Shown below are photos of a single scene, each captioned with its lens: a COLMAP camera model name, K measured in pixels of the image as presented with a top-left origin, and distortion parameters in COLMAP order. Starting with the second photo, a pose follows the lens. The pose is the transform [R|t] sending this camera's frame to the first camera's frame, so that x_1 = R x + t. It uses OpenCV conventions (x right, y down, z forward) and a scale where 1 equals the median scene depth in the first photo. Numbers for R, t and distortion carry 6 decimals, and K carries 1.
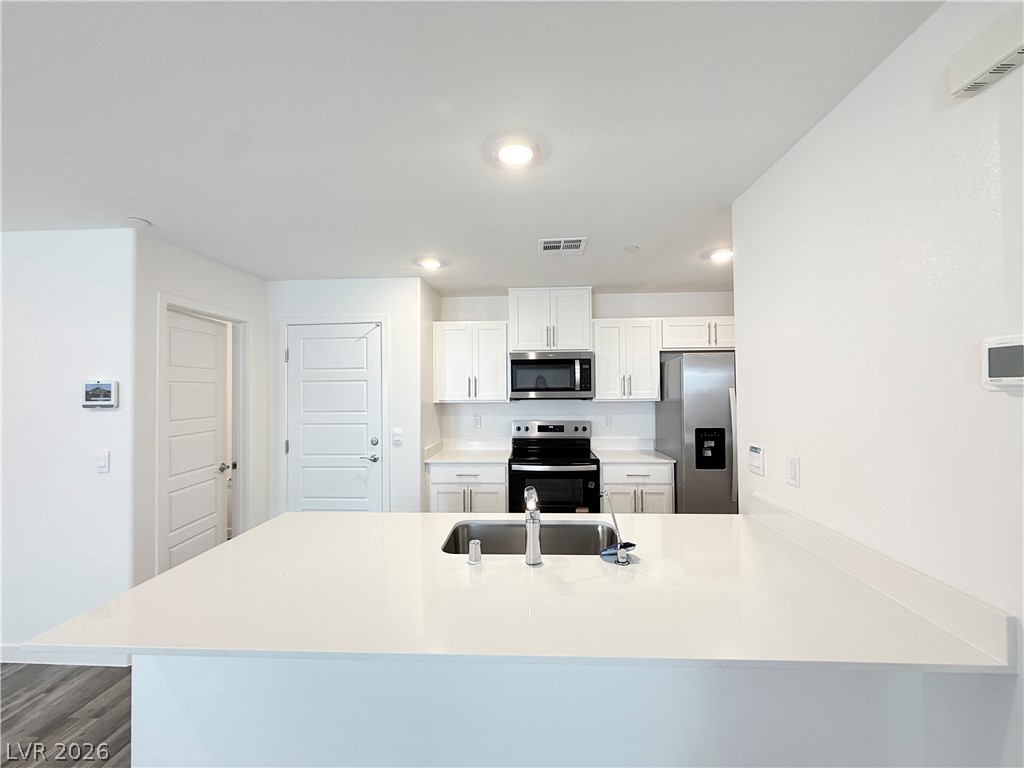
lens RADIAL K [[409.6, 0, 512.9], [0, 409.6, 383.5], [0, 0, 1]] dist [0.000093, 0.000229]
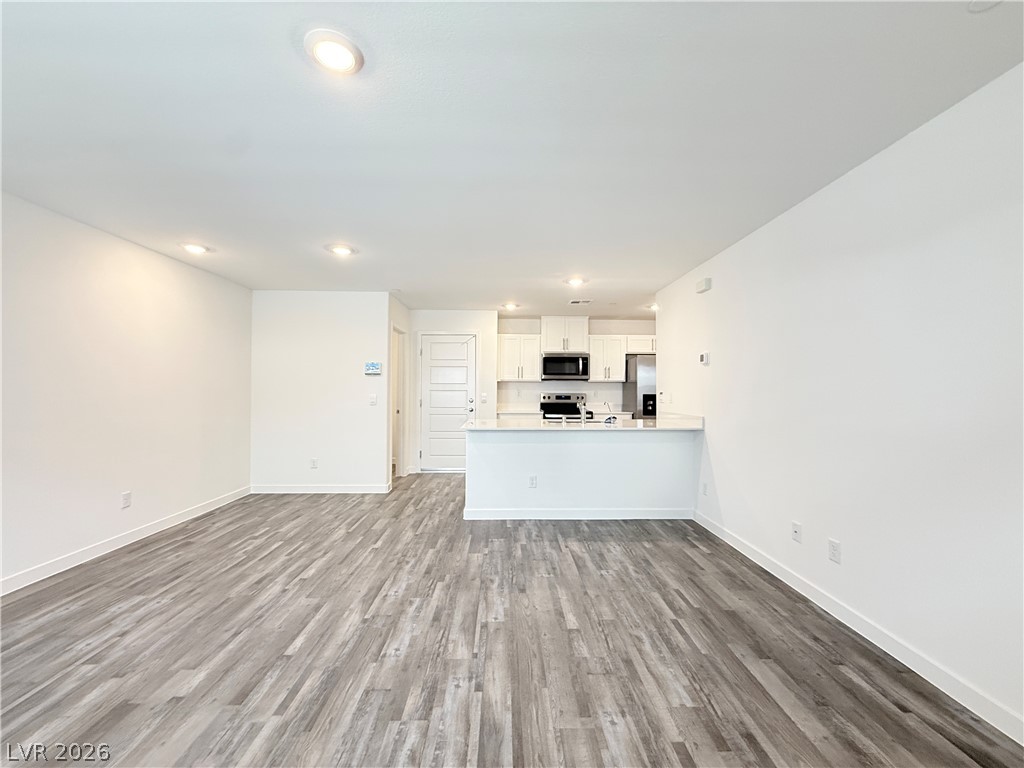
lens RADIAL K [[409.6, 0, 512.5], [0, 409.6, 385.7], [0, 0, 1]] dist [0.000093, 0.000229]
pose [[0.997272, 0.013378, 0.072596, -0.263743], [-0.013920, 0.999879, 0.006965, 0.055186], [-0.072494, -0.007956, 0.997337, -0.754401]]
